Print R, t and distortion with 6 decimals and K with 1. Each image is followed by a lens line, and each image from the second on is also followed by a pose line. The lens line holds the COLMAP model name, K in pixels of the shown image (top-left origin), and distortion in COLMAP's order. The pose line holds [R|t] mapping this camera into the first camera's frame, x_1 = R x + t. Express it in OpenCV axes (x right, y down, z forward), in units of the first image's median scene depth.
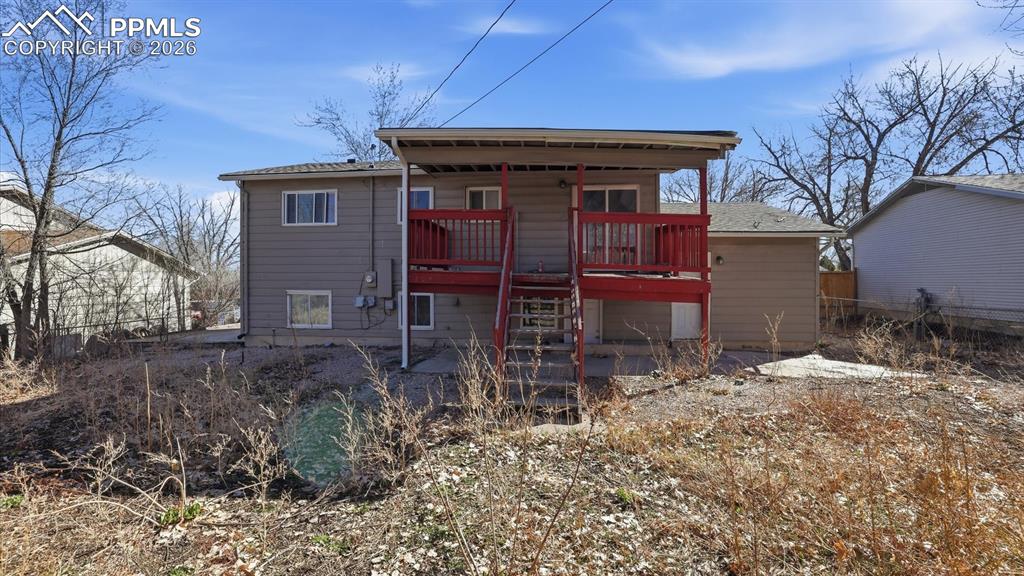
lens RADIAL K [[441.6, 0, 512.7], [0, 441.6, 289.1], [0, 0, 1]] dist [-0.024420, 0.002661]
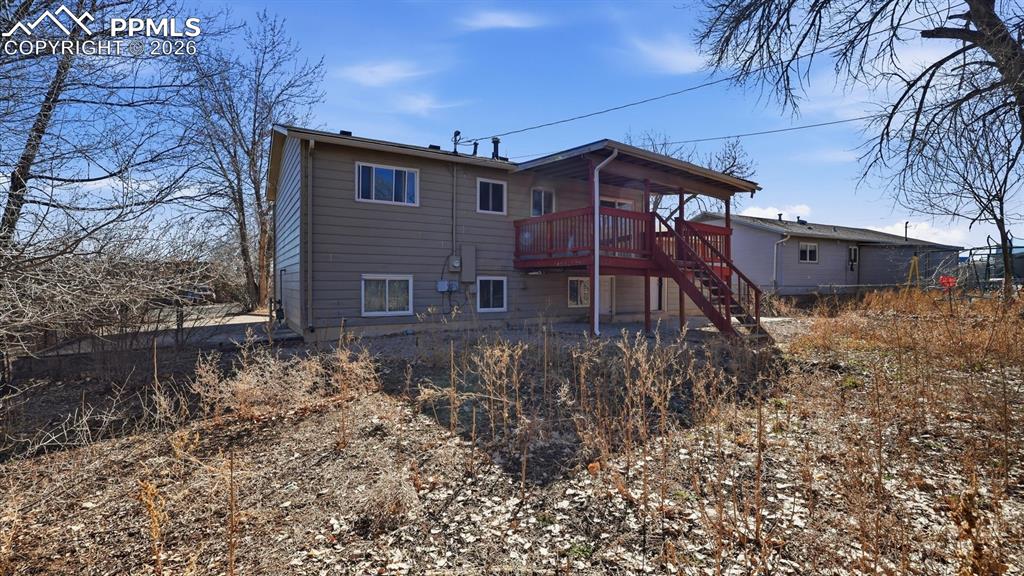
lens RADIAL K [[441.6, 0, 514.2], [0, 441.6, 284.9], [0, 0, 1]] dist [-0.024420, 0.002661]
pose [[0.808245, -0.005402, 0.588821, -0.796755], [0.000986, 0.999969, 0.007822, 0.017704], [-0.588845, -0.005741, 0.808225, 0.100337]]
